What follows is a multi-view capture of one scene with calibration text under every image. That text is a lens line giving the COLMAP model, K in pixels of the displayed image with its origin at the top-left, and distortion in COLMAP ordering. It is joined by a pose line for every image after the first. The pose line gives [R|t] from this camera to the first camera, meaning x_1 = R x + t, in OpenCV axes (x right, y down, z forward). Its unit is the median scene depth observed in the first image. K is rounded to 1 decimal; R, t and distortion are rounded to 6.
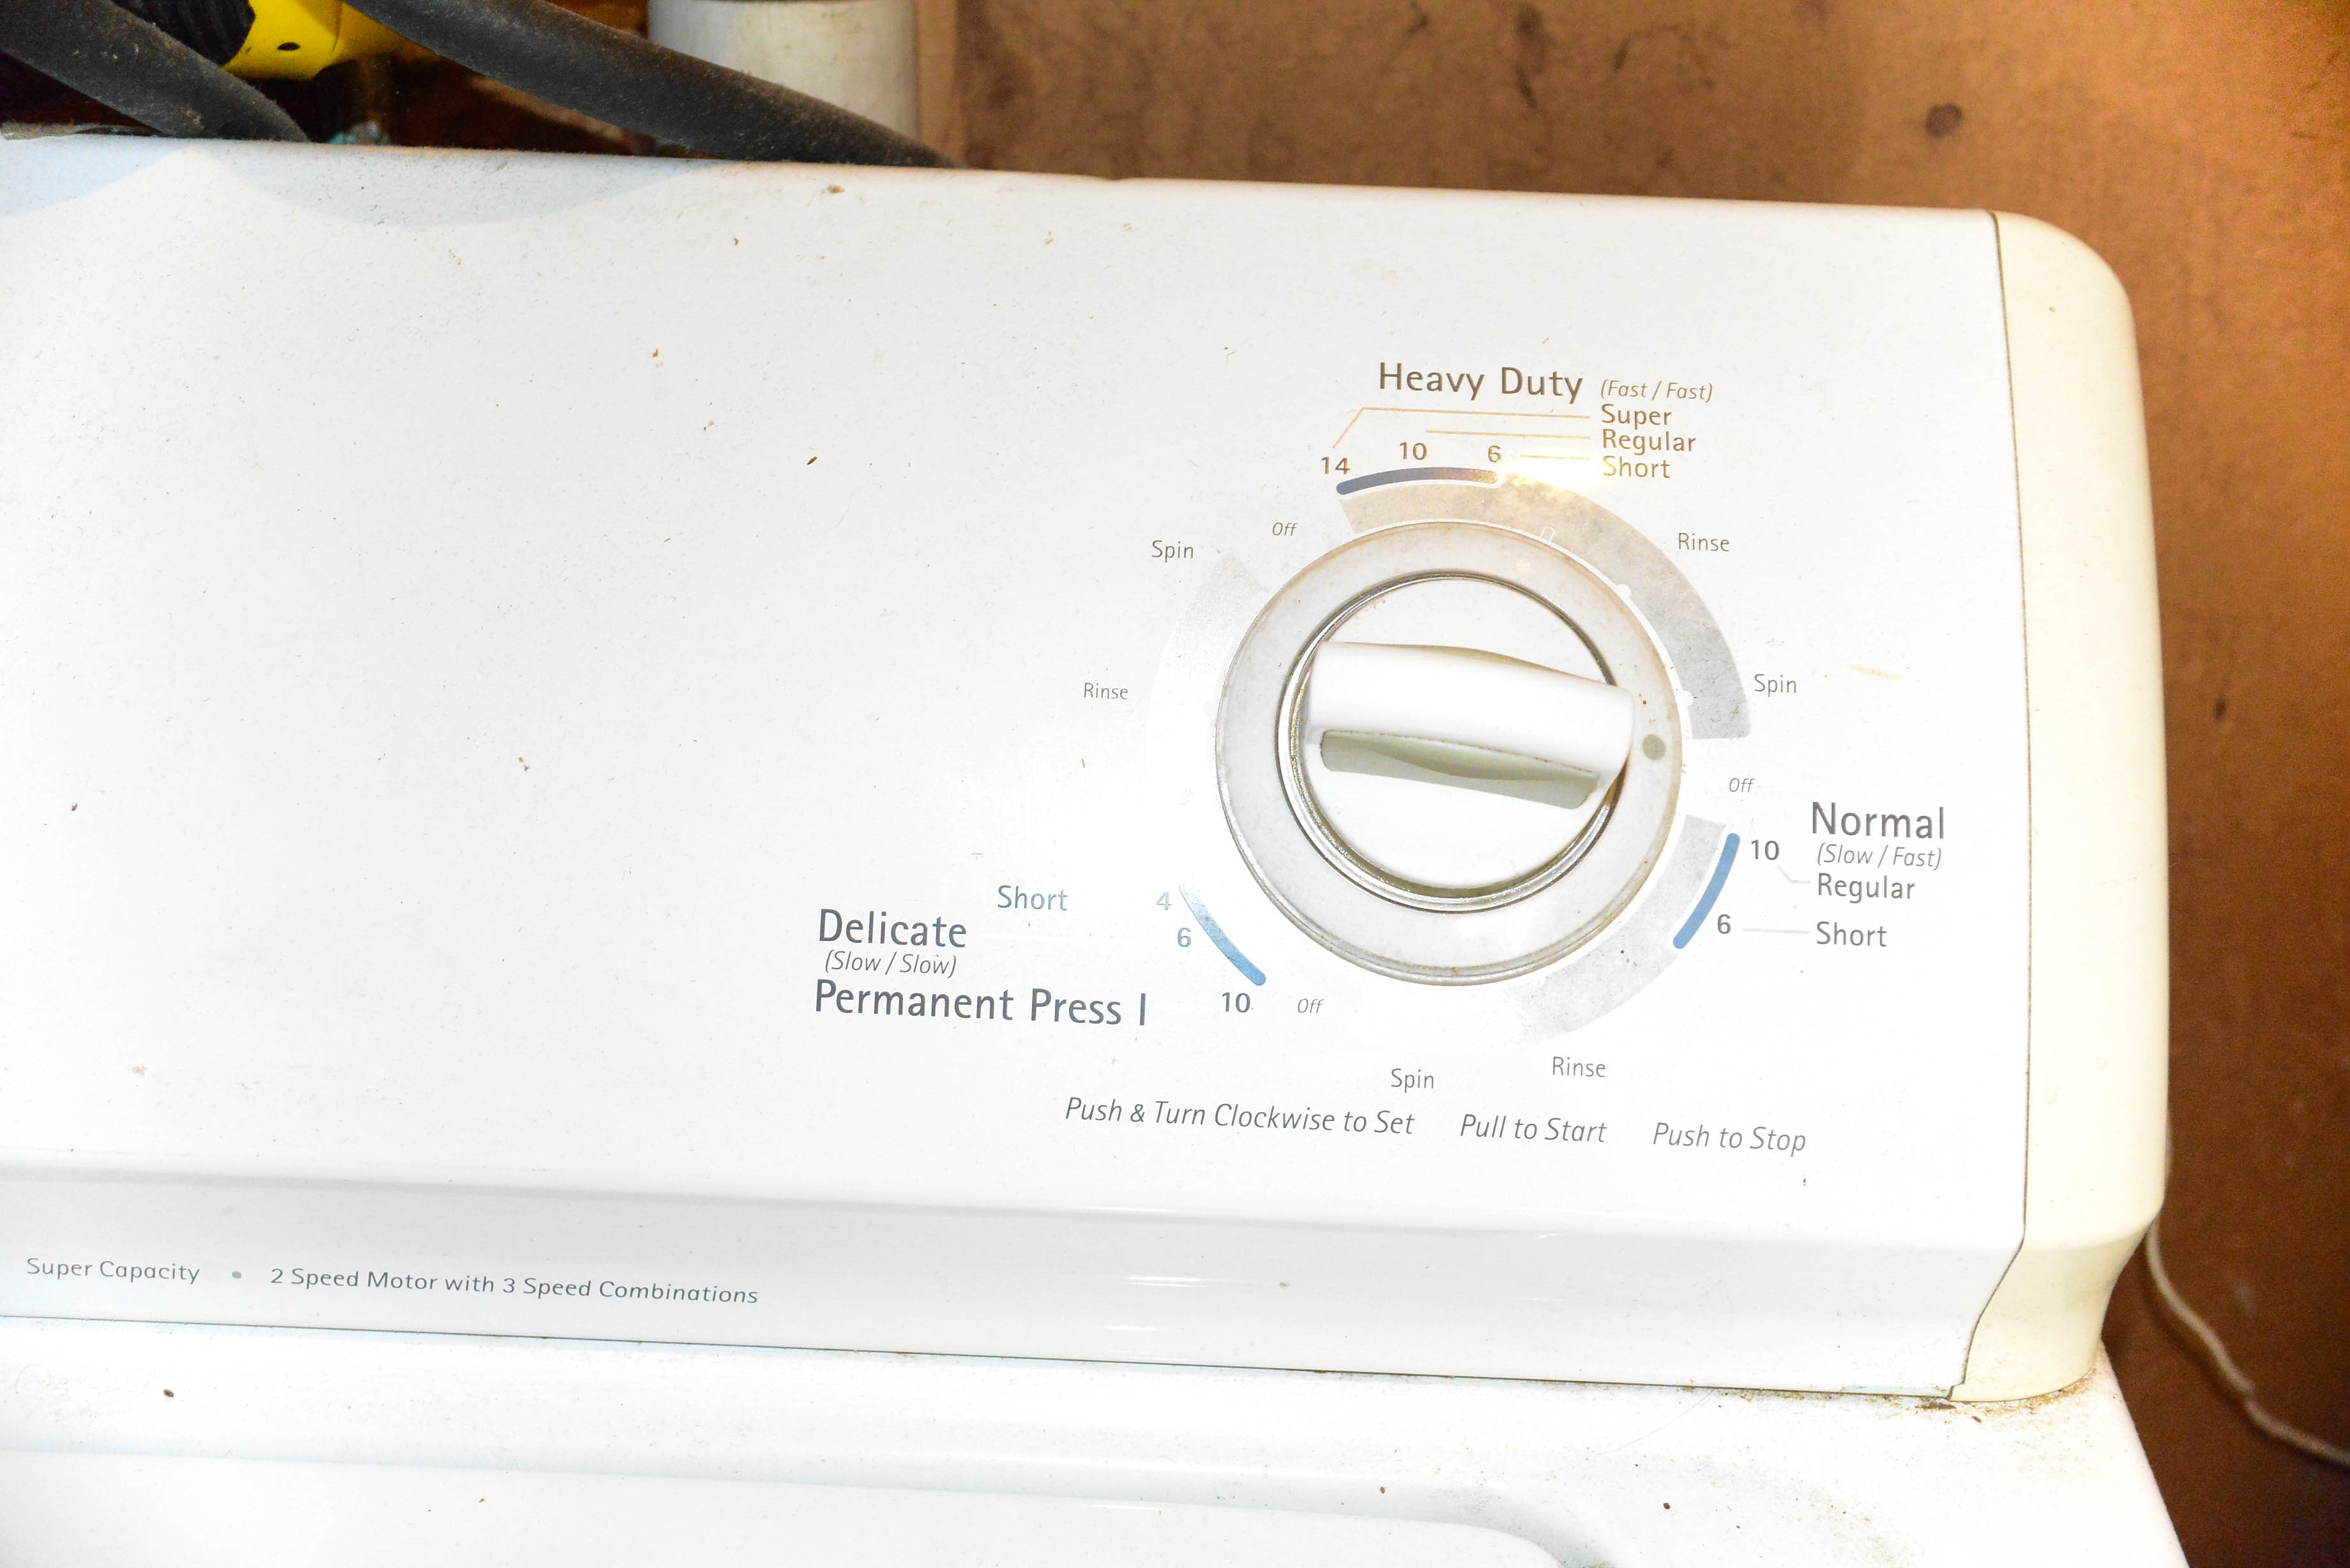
lens RADIAL K [[2566.7, 0, 1175.5], [0, 2566.7, 788.5], [0, 0, 1]] dist [0.002692, 0.000000]
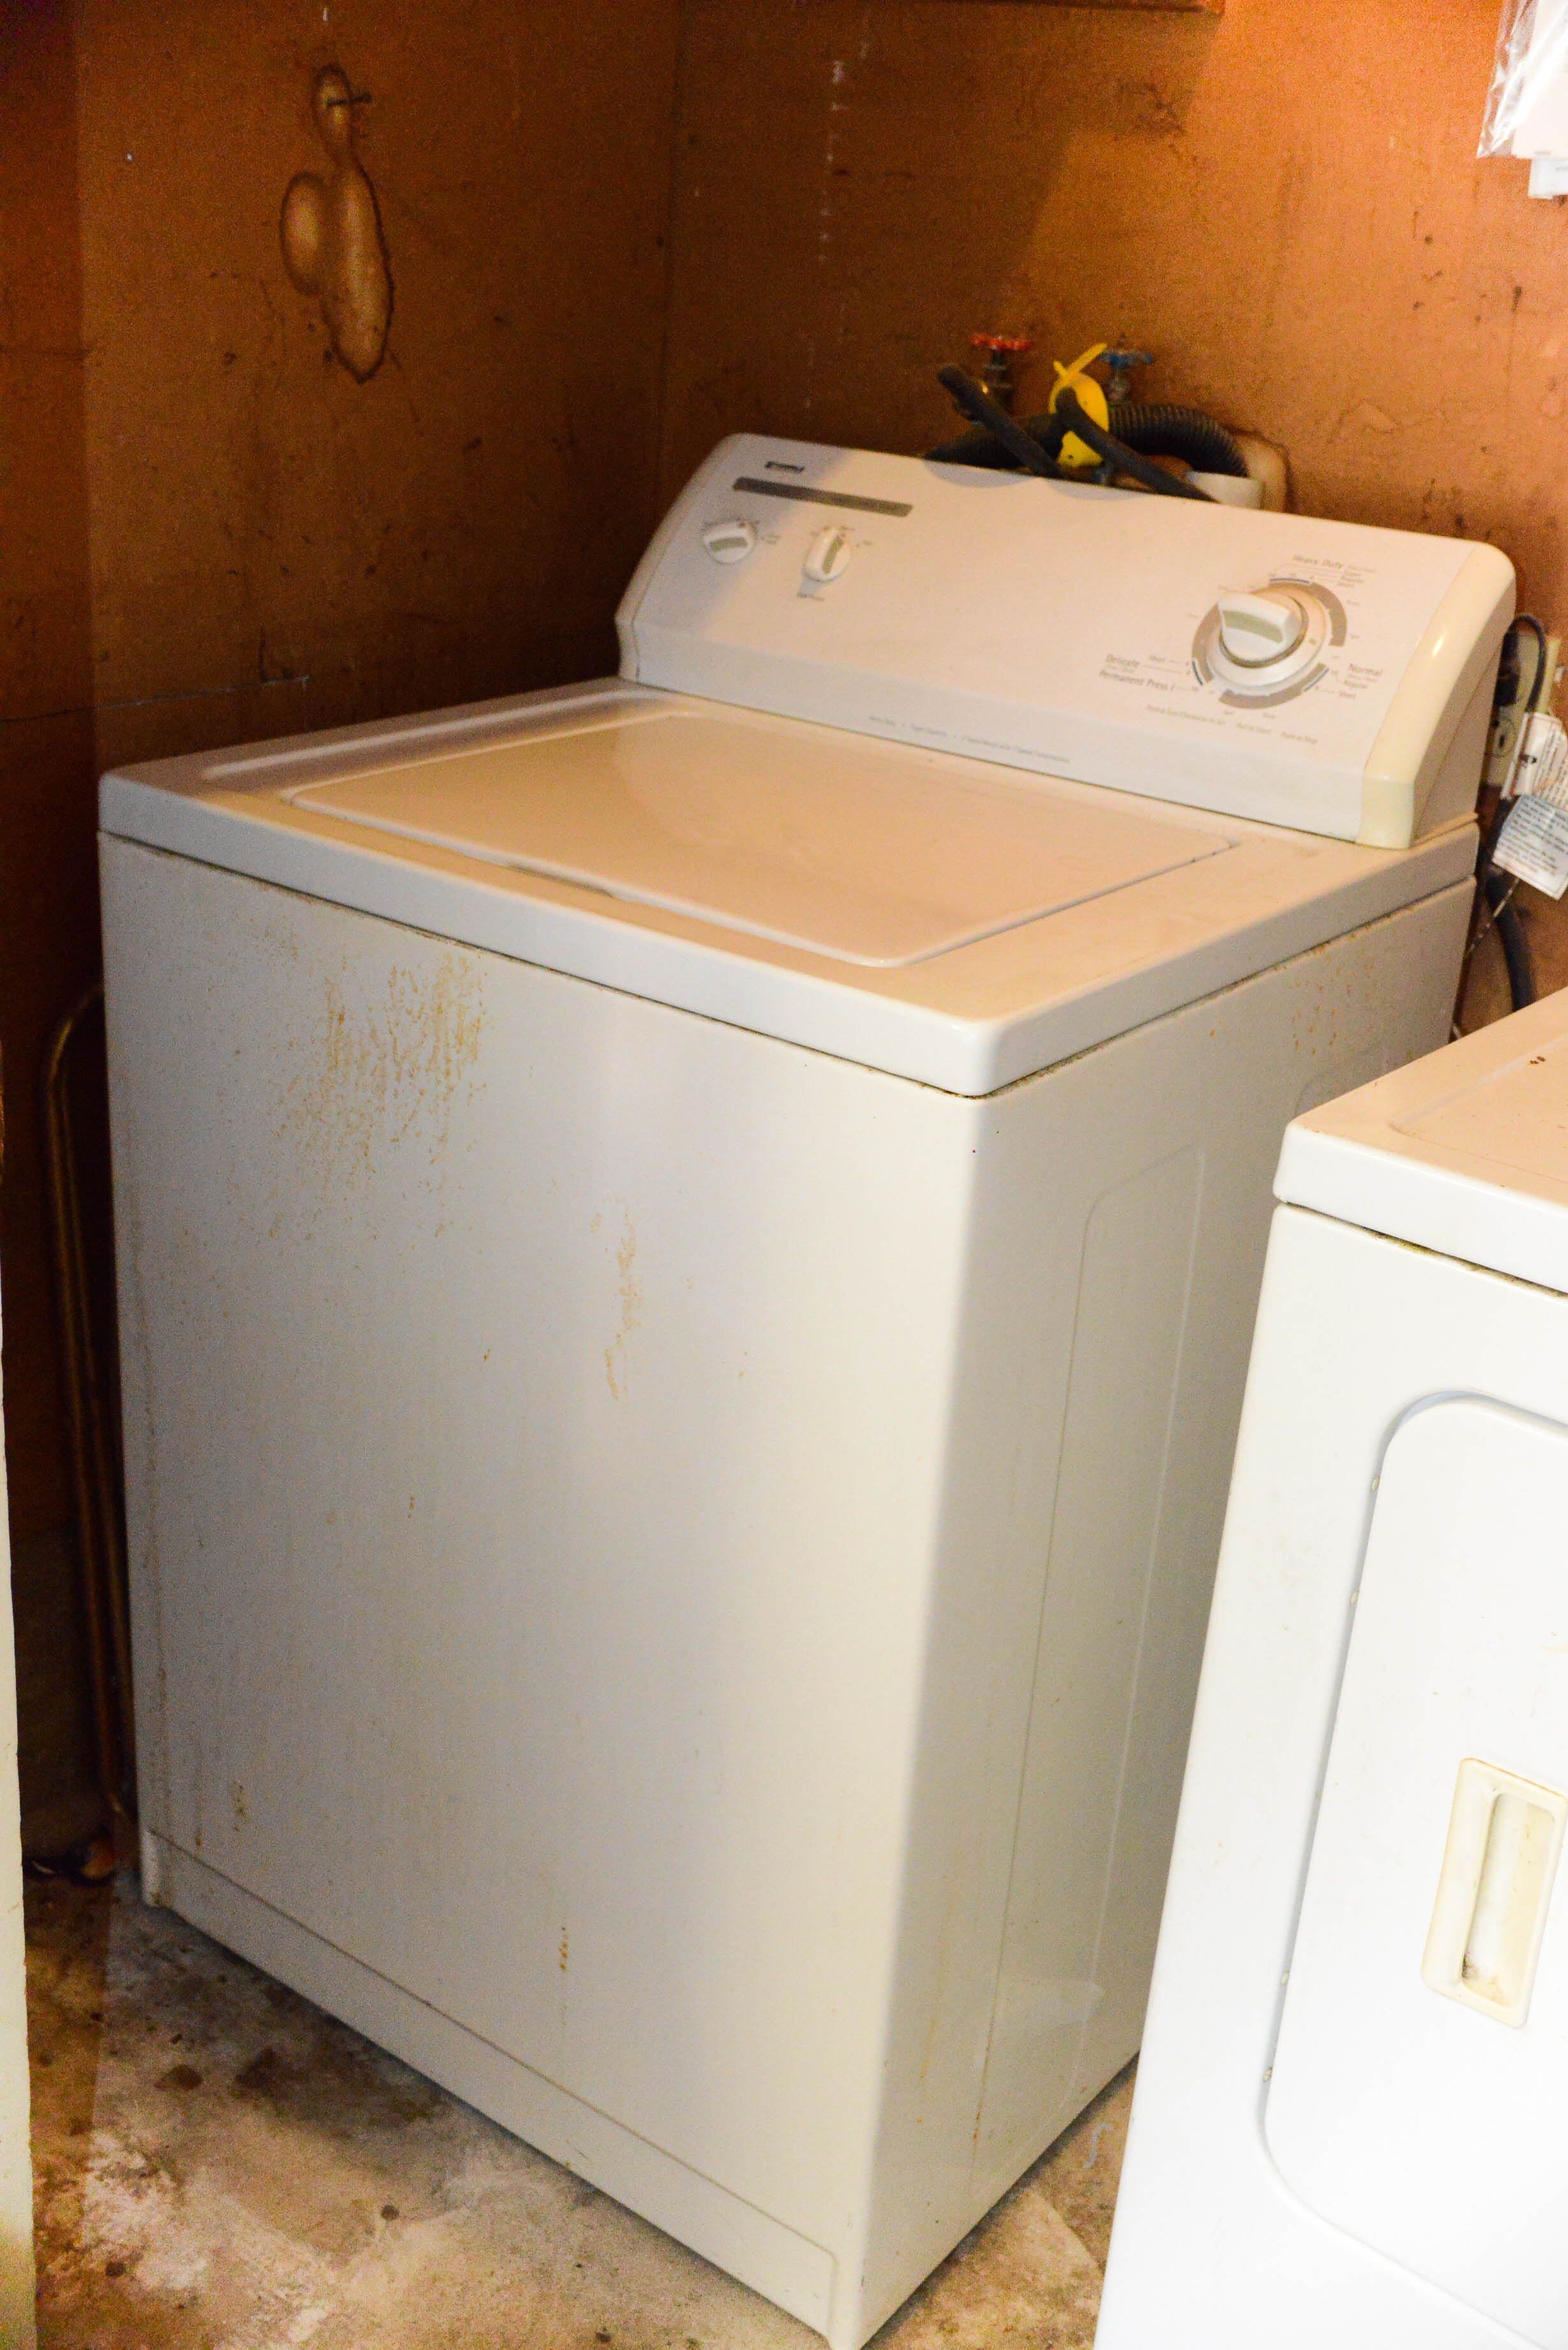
lens RADIAL K [[2525.9, 0, 785.2], [0, 2525.9, 1174.3], [0, 0, 1]] dist [0.020425, 0.000000]
pose [[0.821607, 0.238346, -0.517835, 1.662349], [-0.332179, 0.938408, -0.095117, 1.334586], [0.463270, 0.250162, 0.850177, -2.353748]]
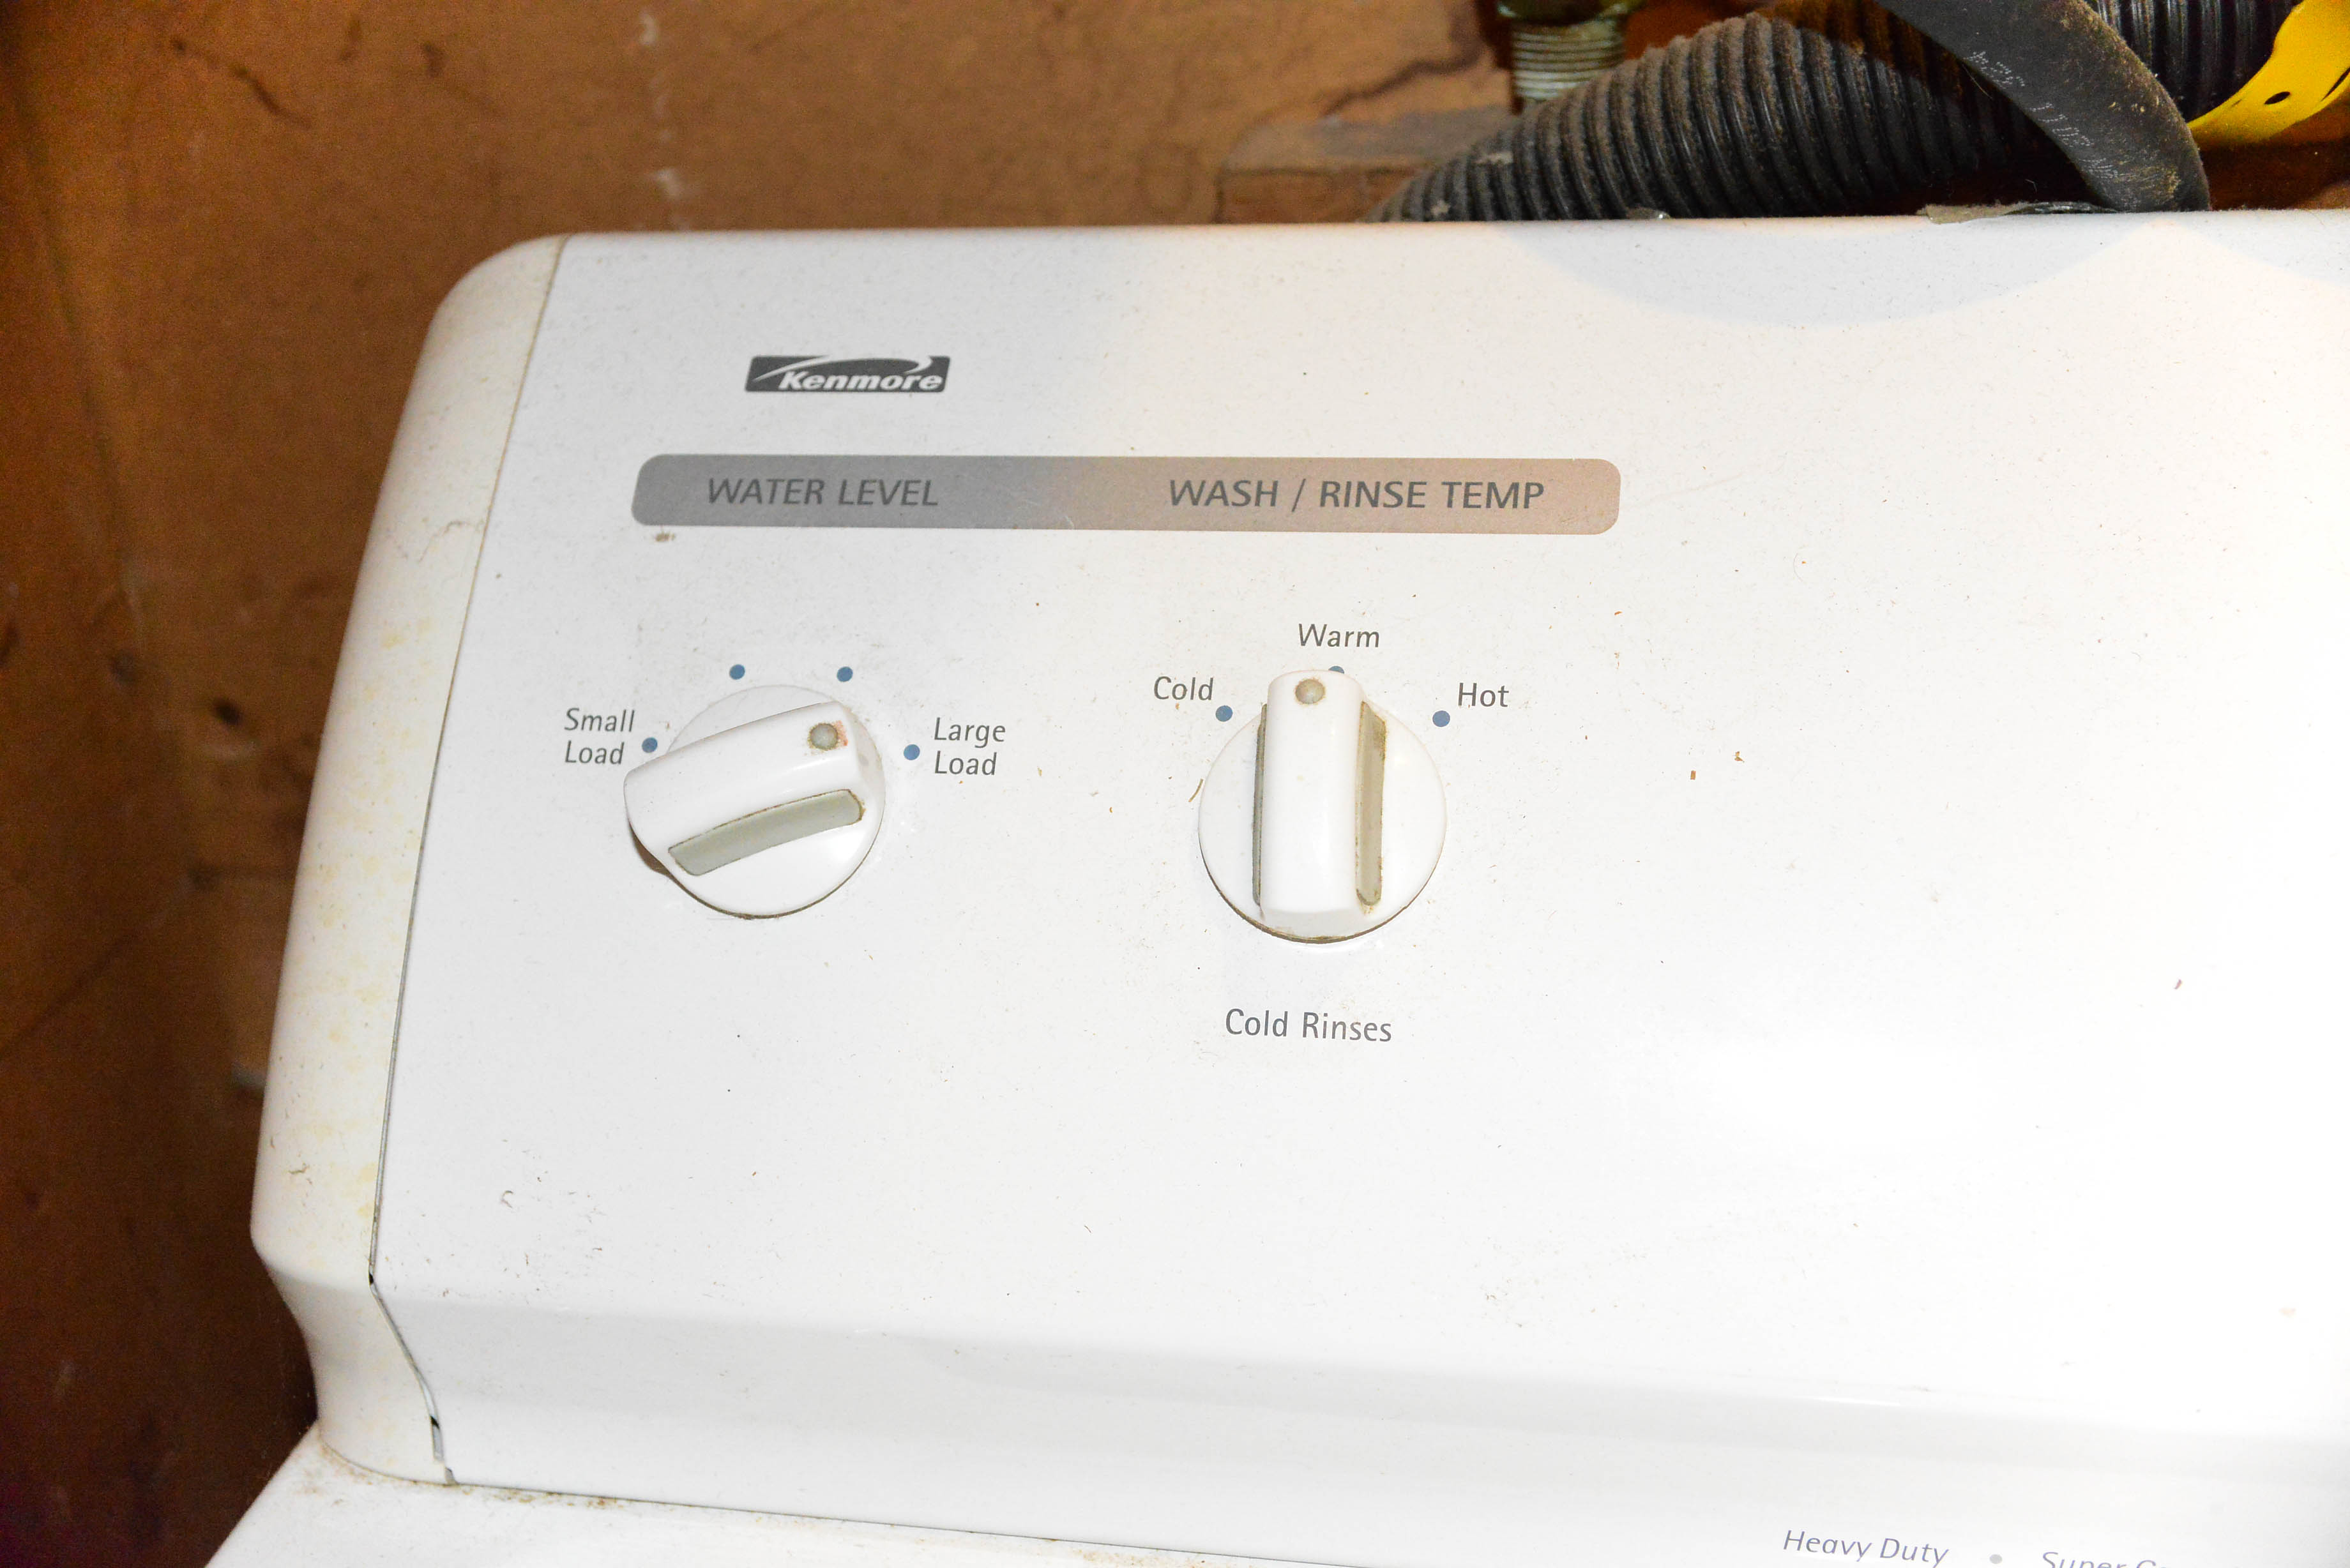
lens RADIAL K [[2985.2, 0, 1181.4], [0, 2985.2, 783.0], [0, 0, 1]] dist [0.029434, 0.000000]
pose [[0.979438, -0.013295, -0.201305, -0.543787], [-0.012333, 0.992015, -0.125519, 0.067488], [0.201366, 0.125421, 0.971453, -0.002707]]
